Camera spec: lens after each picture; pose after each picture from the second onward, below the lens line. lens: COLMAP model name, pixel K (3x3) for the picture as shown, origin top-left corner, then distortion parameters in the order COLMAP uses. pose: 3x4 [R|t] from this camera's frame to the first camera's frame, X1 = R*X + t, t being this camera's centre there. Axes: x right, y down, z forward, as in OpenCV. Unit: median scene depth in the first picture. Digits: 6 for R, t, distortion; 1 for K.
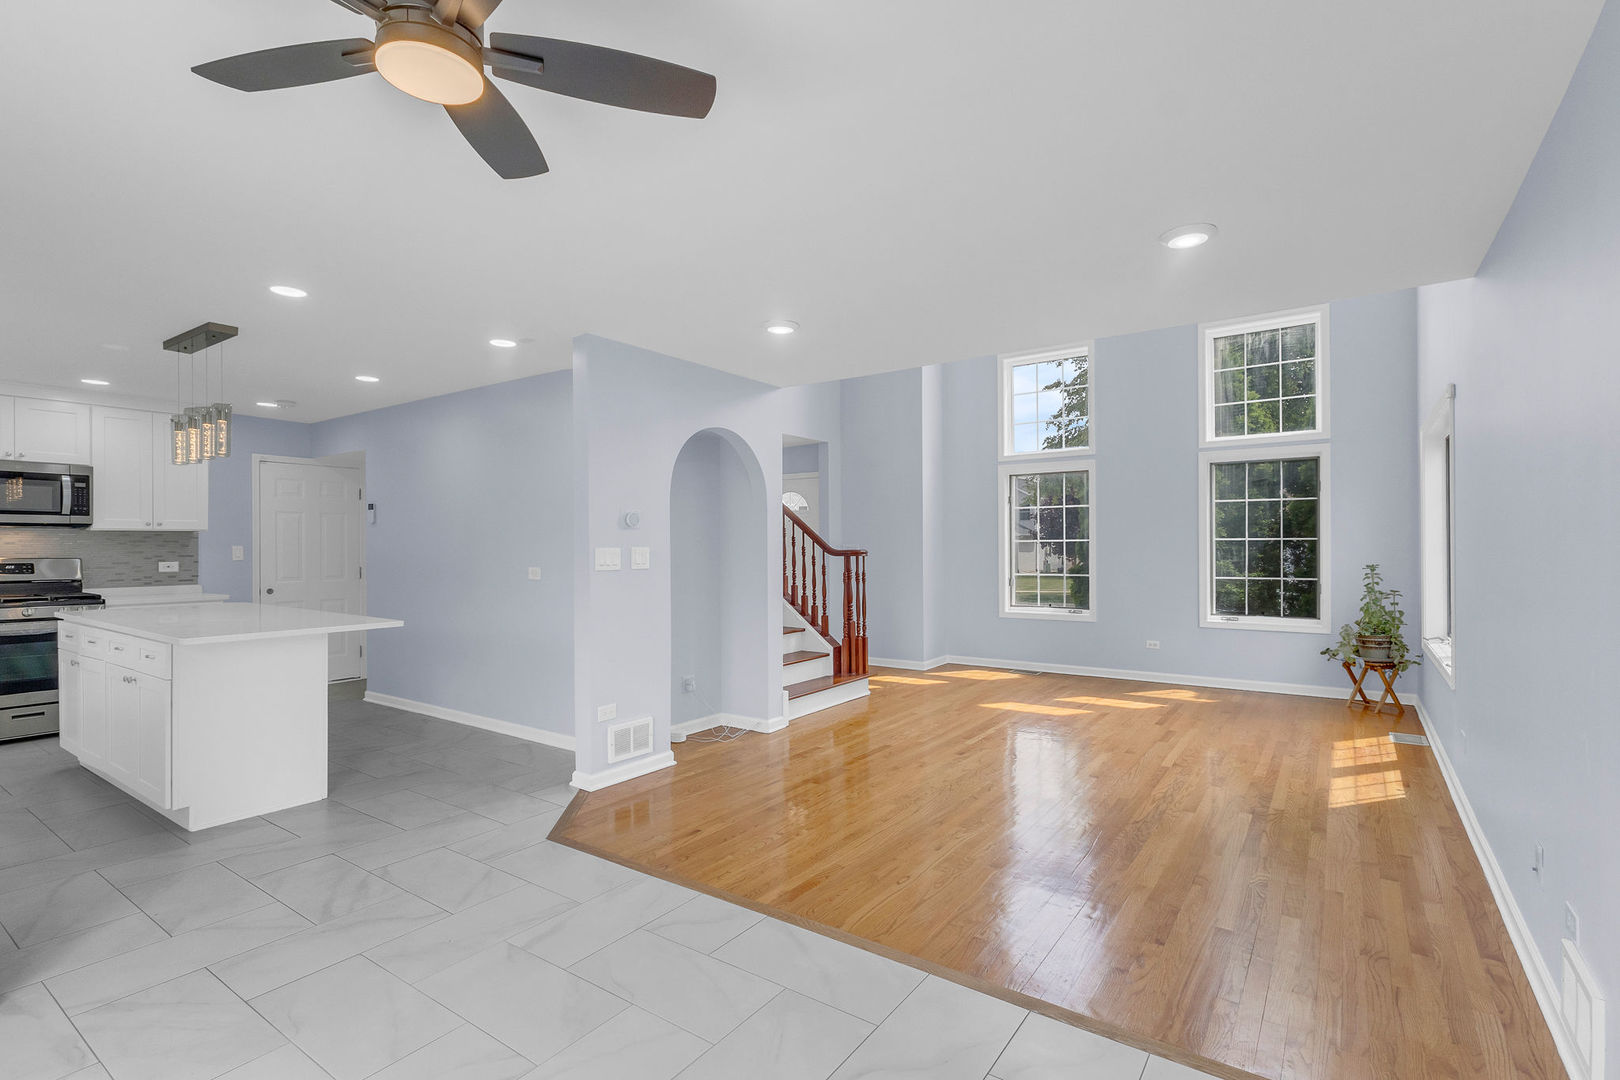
lens RADIAL K [[760.5, 0, 810.0], [0, 760.5, 540.0], [0, 0, 1]] dist [0.000246, 0.000368]
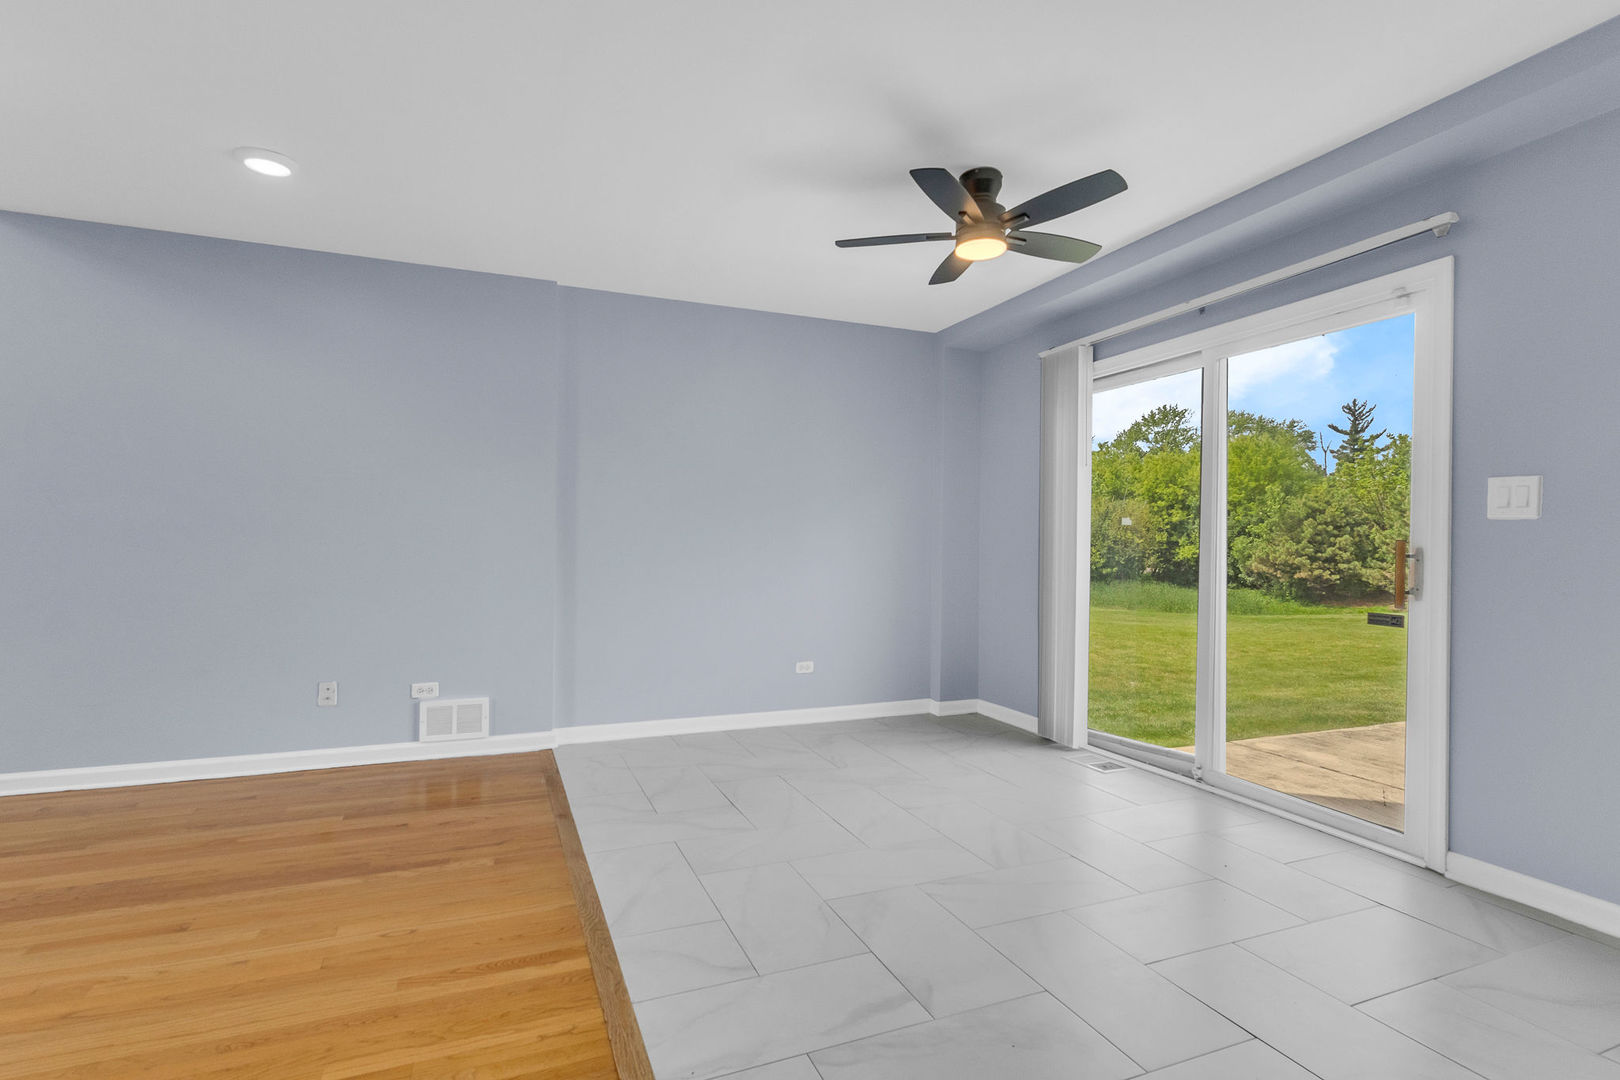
lens RADIAL K [[749.7, 0, 818.3], [0, 749.7, 550.4], [0, 0, 1]] dist [-0.004873, 0.000074]
pose [[-0.854995, -0.004194, 0.518620, -0.253939], [-0.011199, 0.999883, -0.010377, 0.044723], [-0.518516, -0.014681, -0.854942, 0.630536]]
